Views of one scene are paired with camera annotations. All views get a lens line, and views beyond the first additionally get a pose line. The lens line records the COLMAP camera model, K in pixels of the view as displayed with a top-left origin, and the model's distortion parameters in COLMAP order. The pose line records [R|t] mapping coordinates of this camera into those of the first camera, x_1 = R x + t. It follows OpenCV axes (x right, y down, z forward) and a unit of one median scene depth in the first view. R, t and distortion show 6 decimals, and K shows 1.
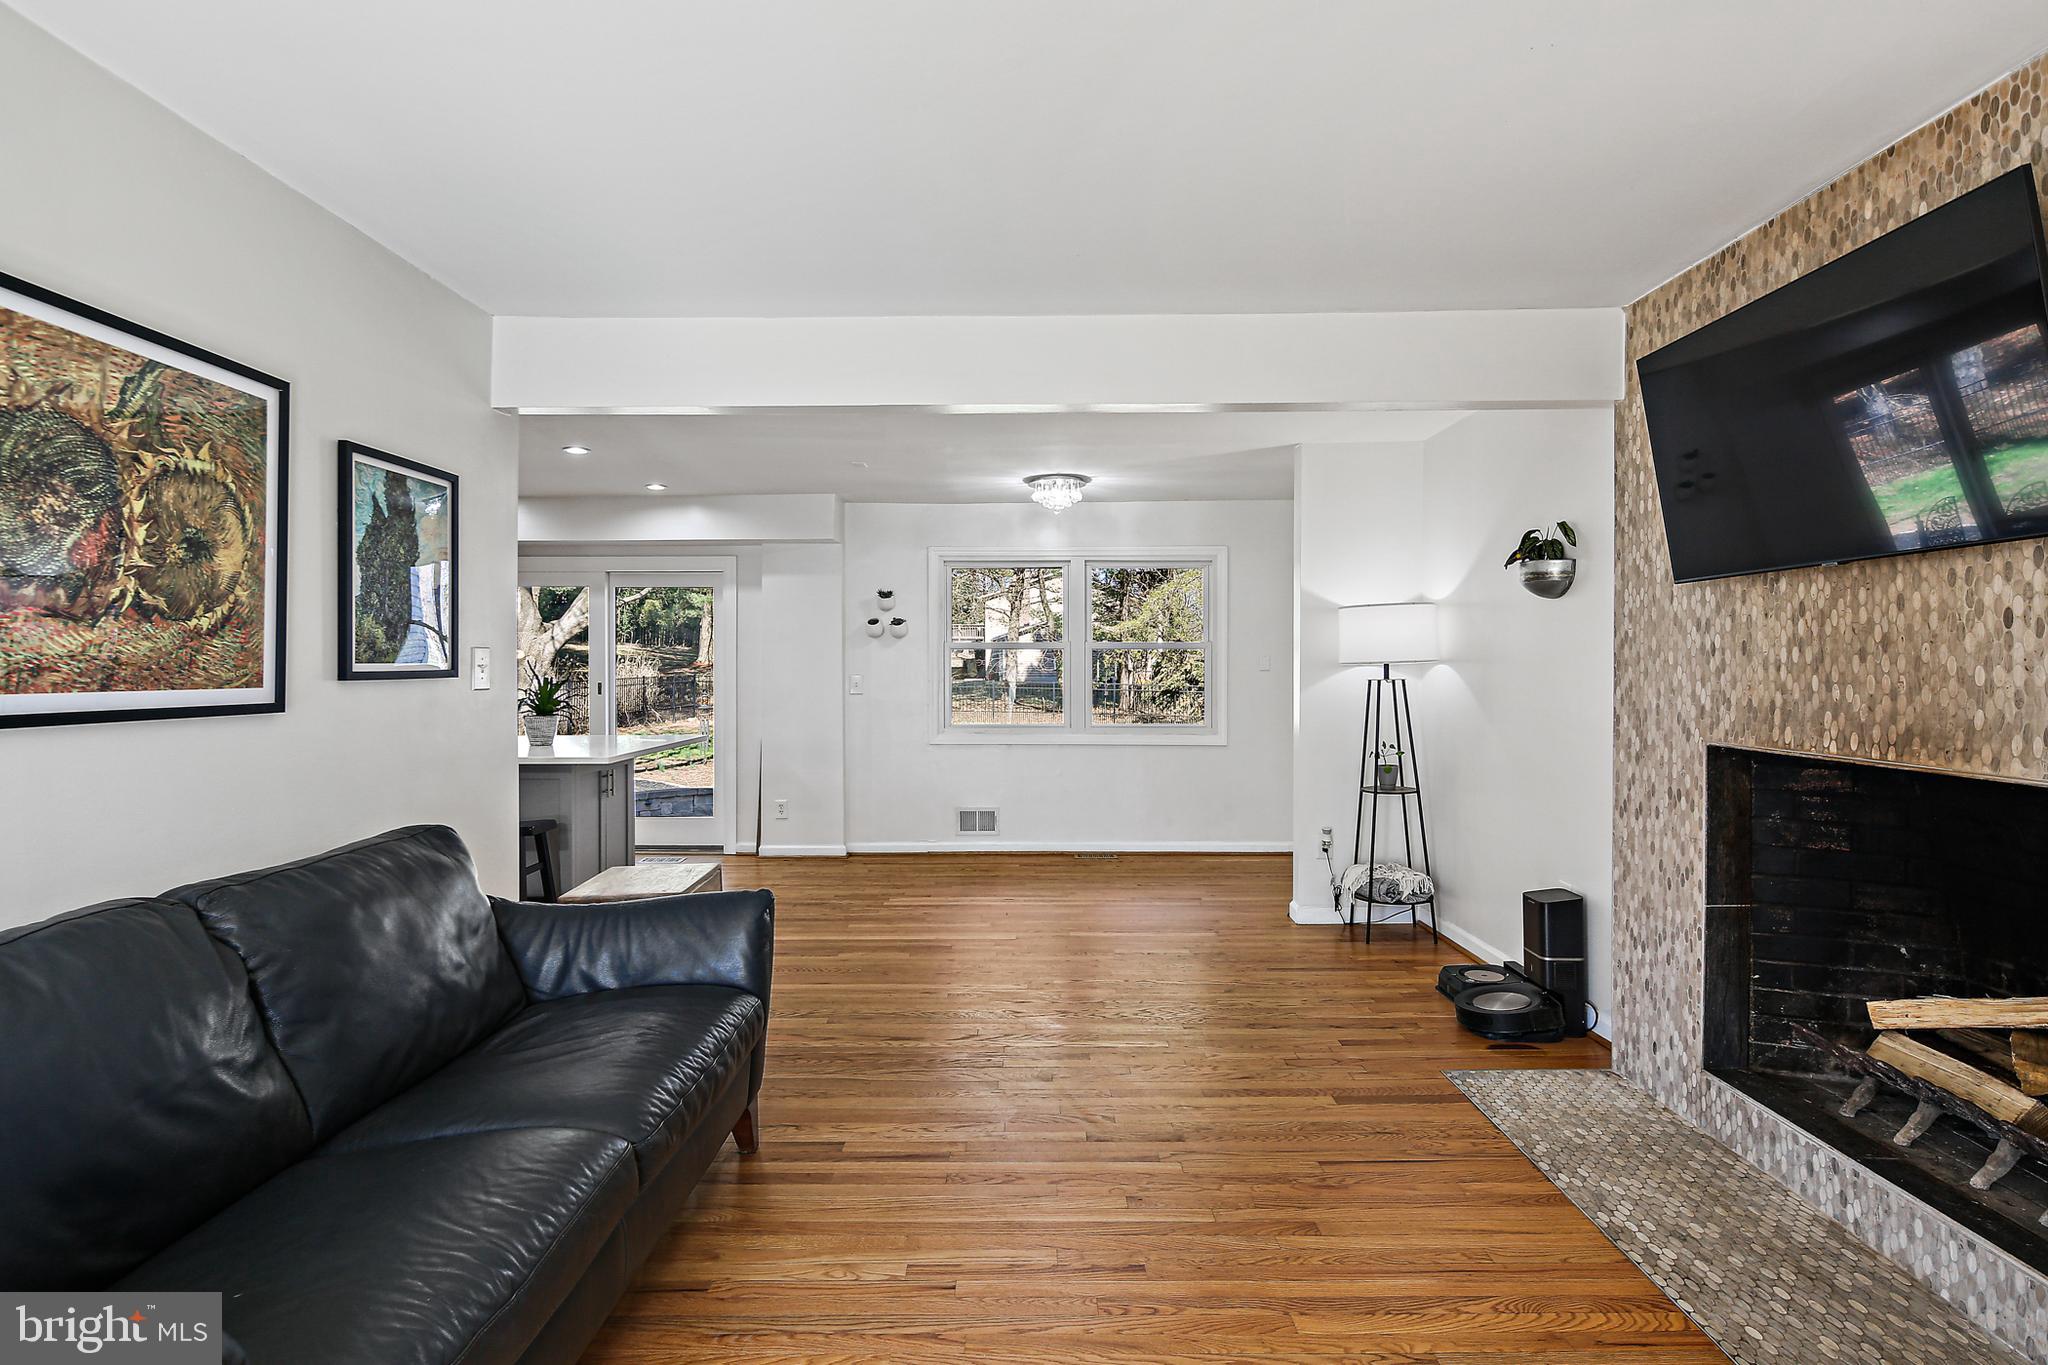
lens RADIAL K [[1005.8, 0, 1013.3], [0, 1005.8, 670.8], [0, 0, 1]] dist [0.007901, -0.004439]
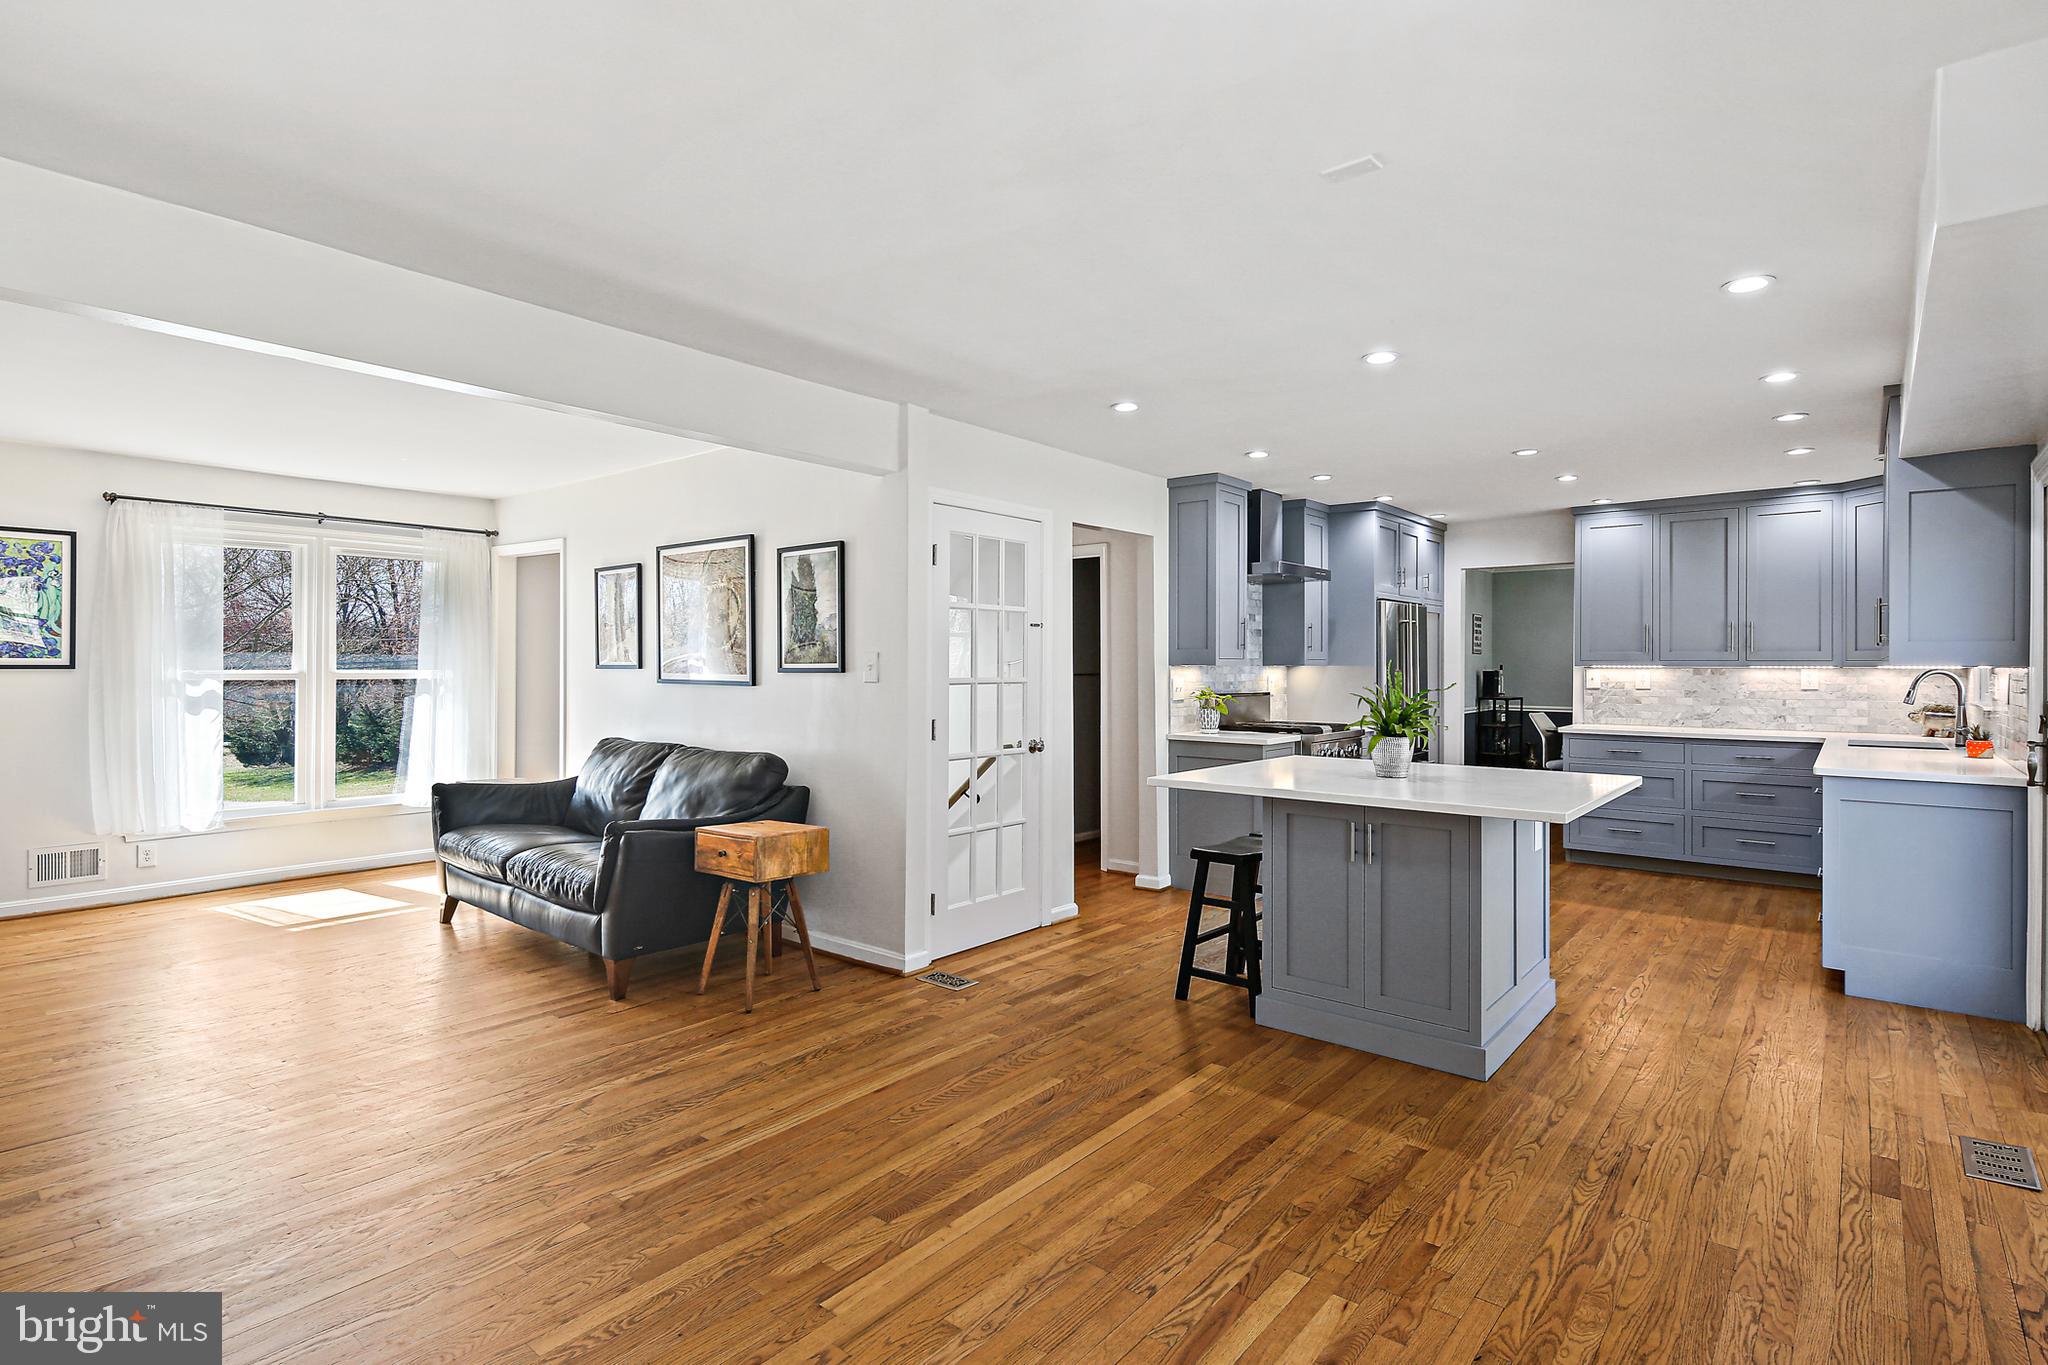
lens RADIAL K [[1005.8, 0, 1040.0], [0, 1005.8, 670.2], [0, 0, 1]] dist [0.007901, -0.004439]
pose [[-0.629220, 0.002363, -0.777224, 0.469802], [-0.007594, 0.999929, 0.009188, -0.014004], [0.777190, 0.011684, -0.629157, 2.306145]]
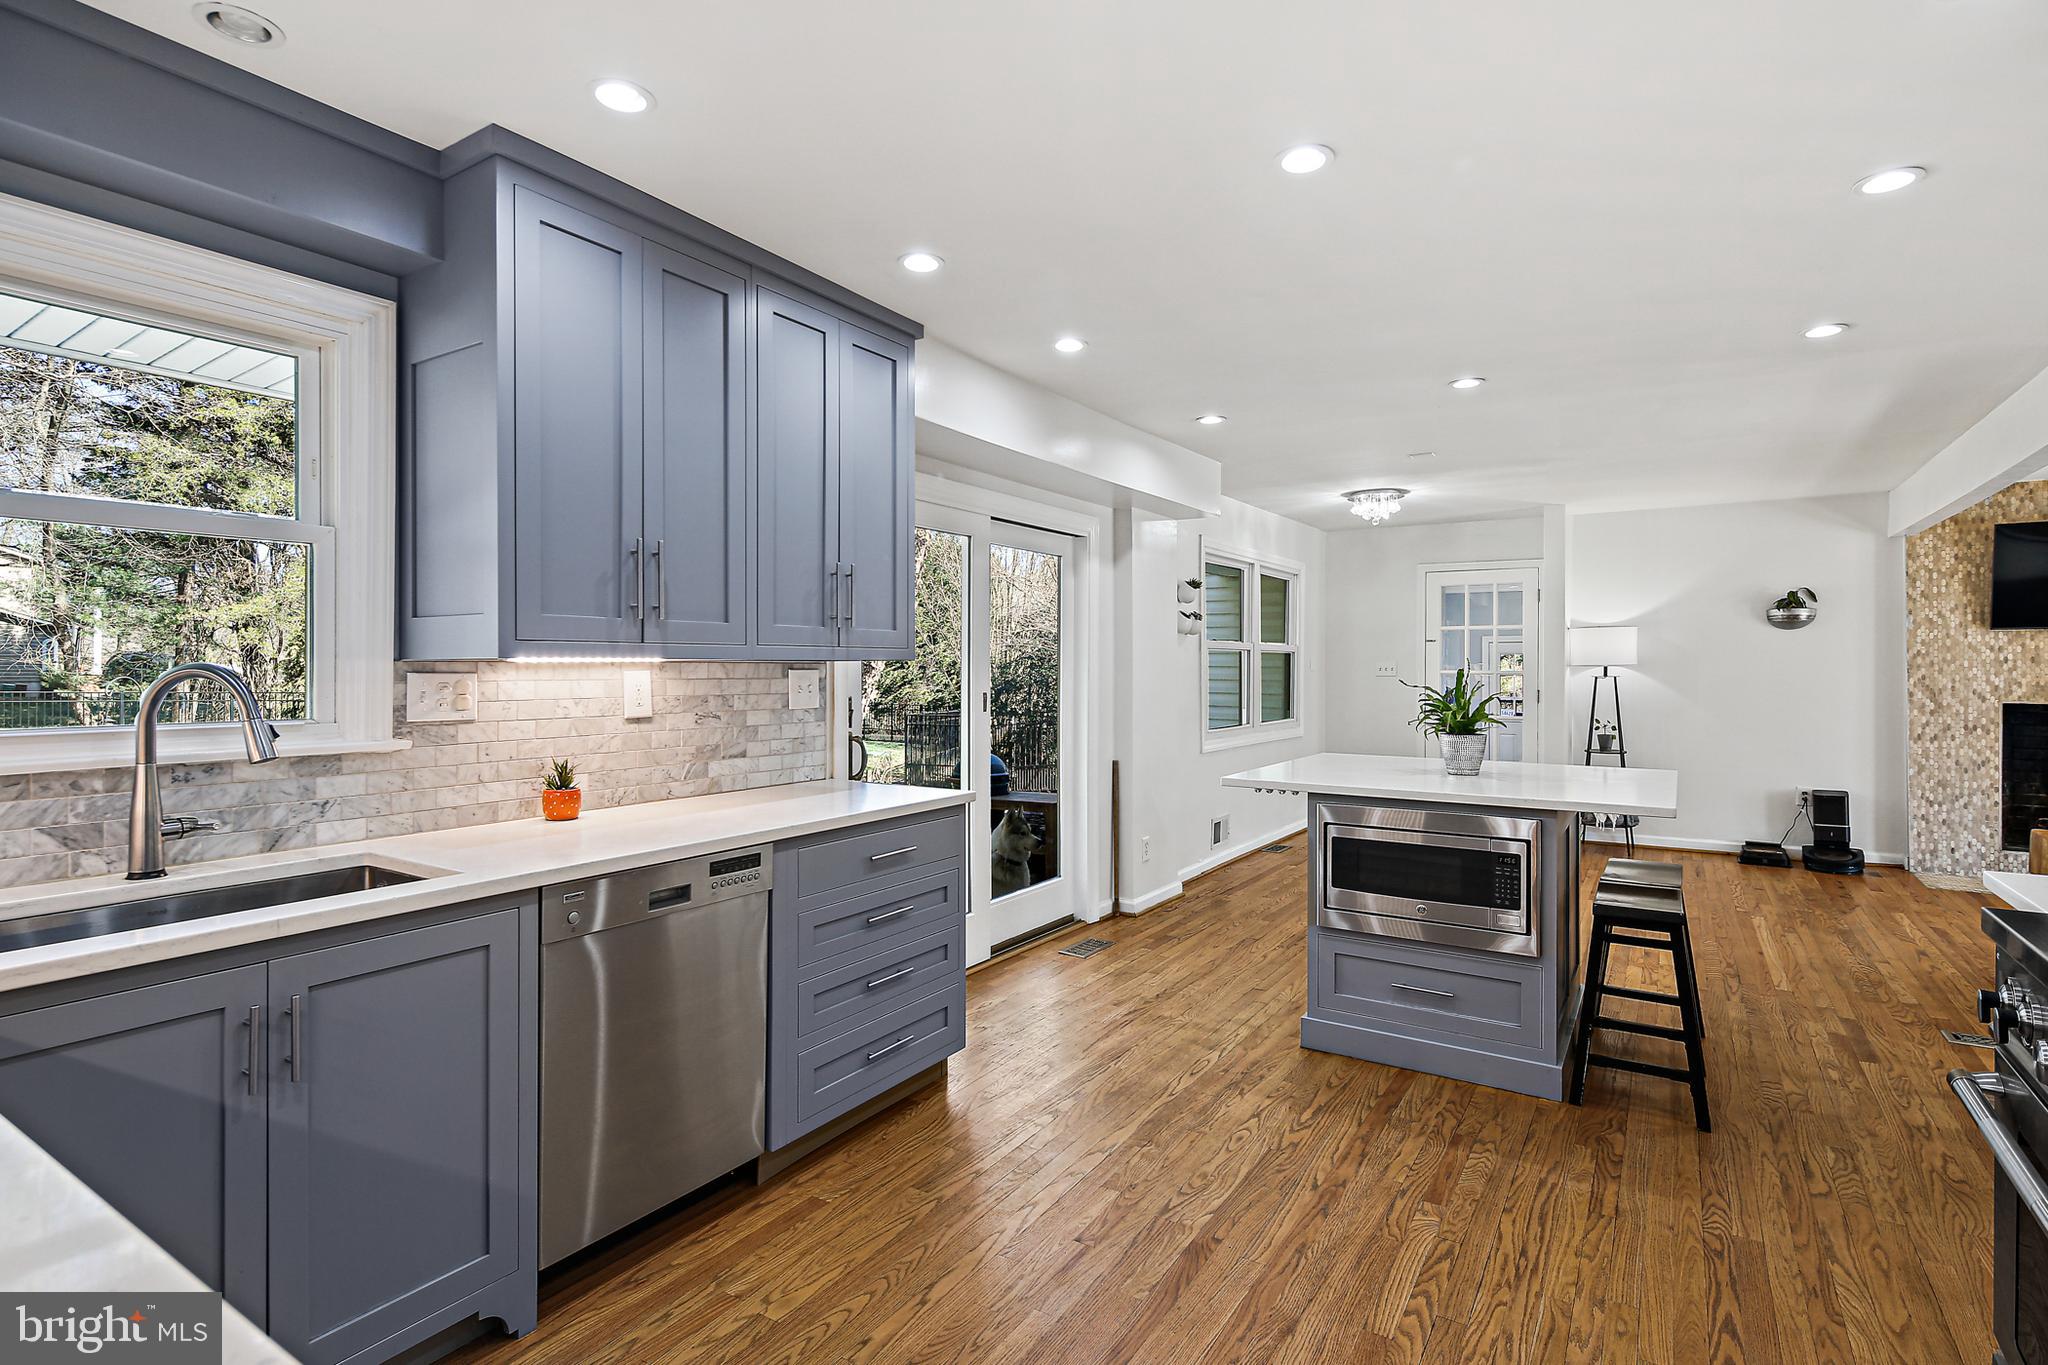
lens RADIAL K [[1005.8, 0, 1041.2], [0, 1005.8, 666.5], [0, 0, 1]] dist [0.007901, -0.004439]
pose [[0.529728, 0.001538, 0.848166, -2.285172], [0.002532, 0.999991, -0.003395, -0.005176], [-0.848164, 0.003946, 0.529719, 1.600668]]
